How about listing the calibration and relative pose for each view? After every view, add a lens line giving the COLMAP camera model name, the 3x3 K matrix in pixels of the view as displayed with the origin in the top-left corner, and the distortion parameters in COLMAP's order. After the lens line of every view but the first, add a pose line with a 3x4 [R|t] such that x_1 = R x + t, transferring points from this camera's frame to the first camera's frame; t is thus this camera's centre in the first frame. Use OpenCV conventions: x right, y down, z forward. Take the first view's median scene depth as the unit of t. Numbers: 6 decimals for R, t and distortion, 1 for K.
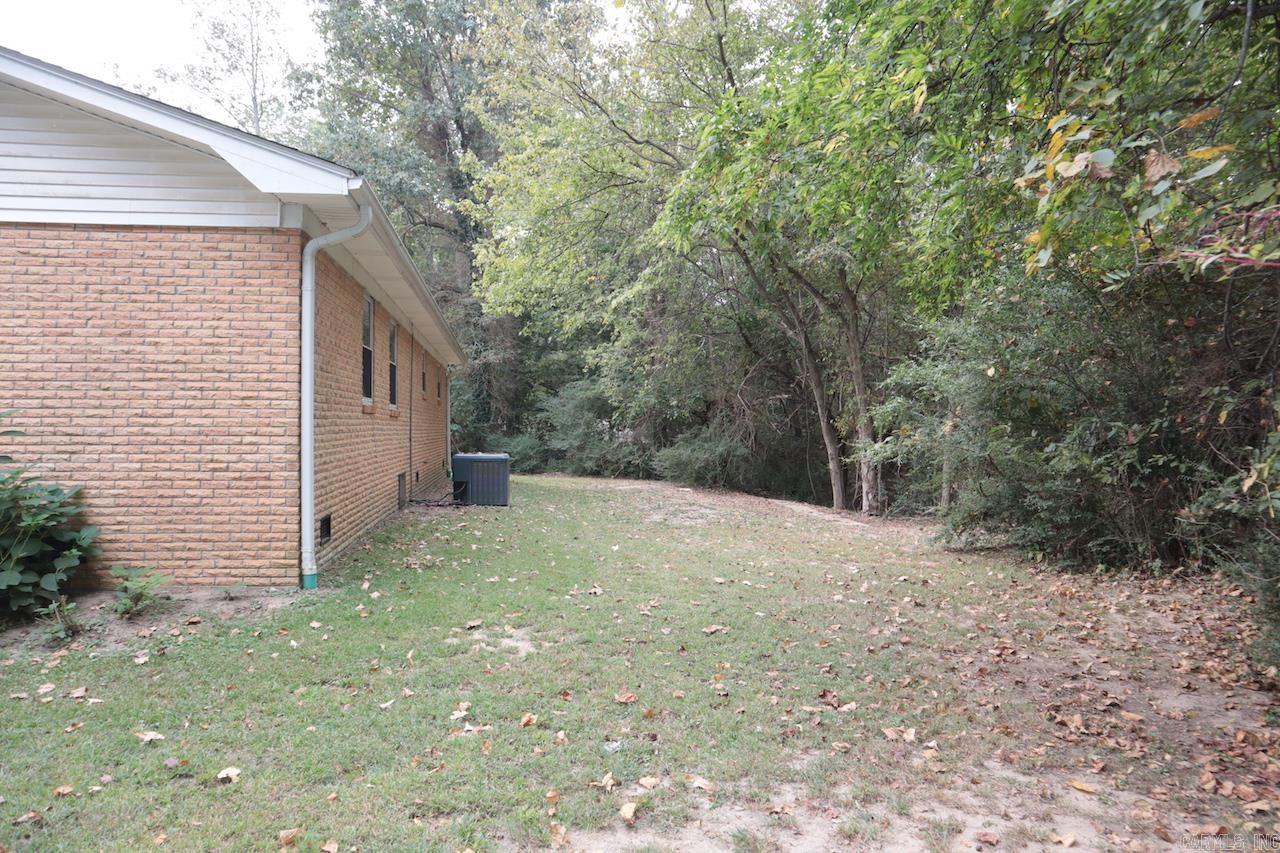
lens RADIAL K [[882.0, 0, 635.3], [0, 882.0, 431.1], [0, 0, 1]] dist [-0.108388, 0.057336]
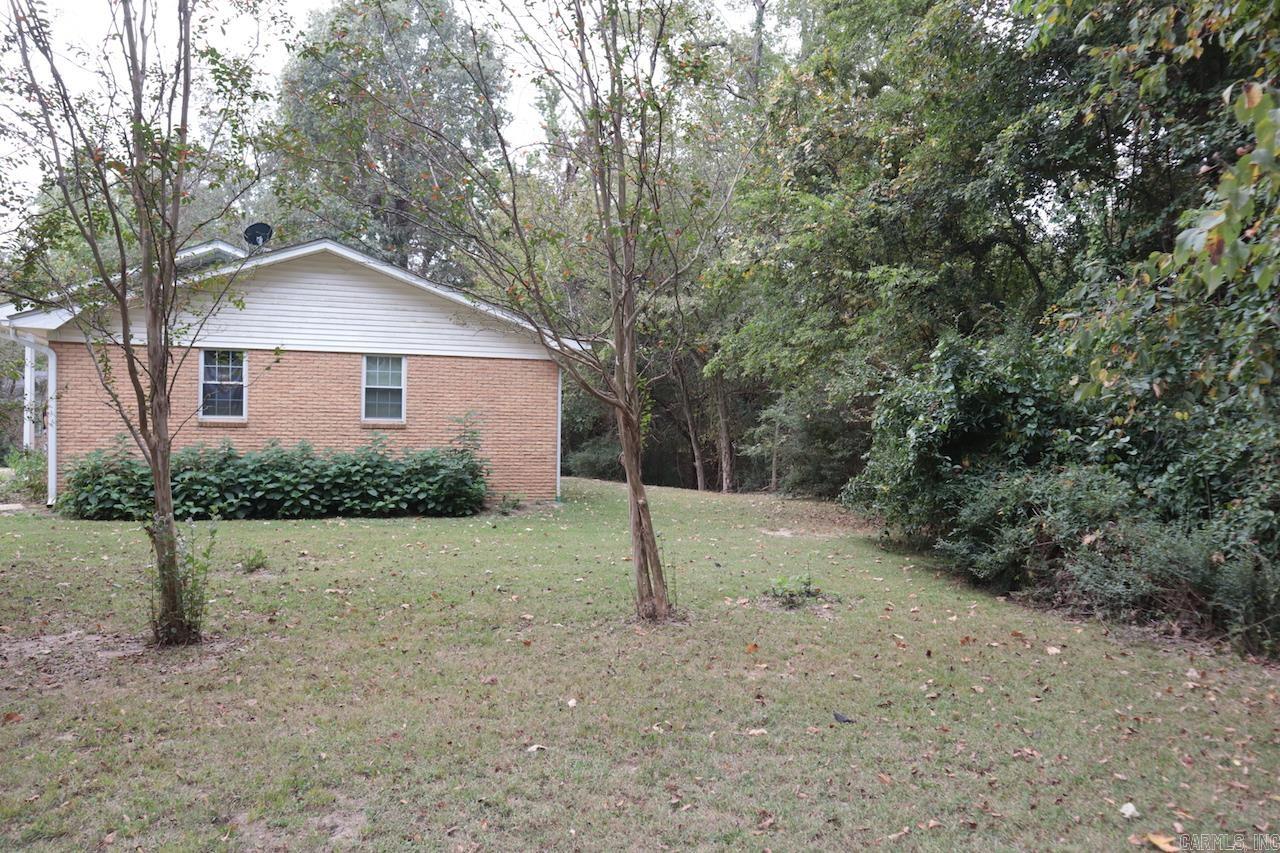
lens RADIAL K [[882.0, 0, 635.3], [0, 882.0, 431.1], [0, 0, 1]] dist [-0.108388, 0.057336]
pose [[0.975415, 0.006805, 0.220272, -0.264347], [-0.004691, 0.999938, -0.010120, -0.000116], [-0.220327, 0.008838, 0.975386, -0.564872]]
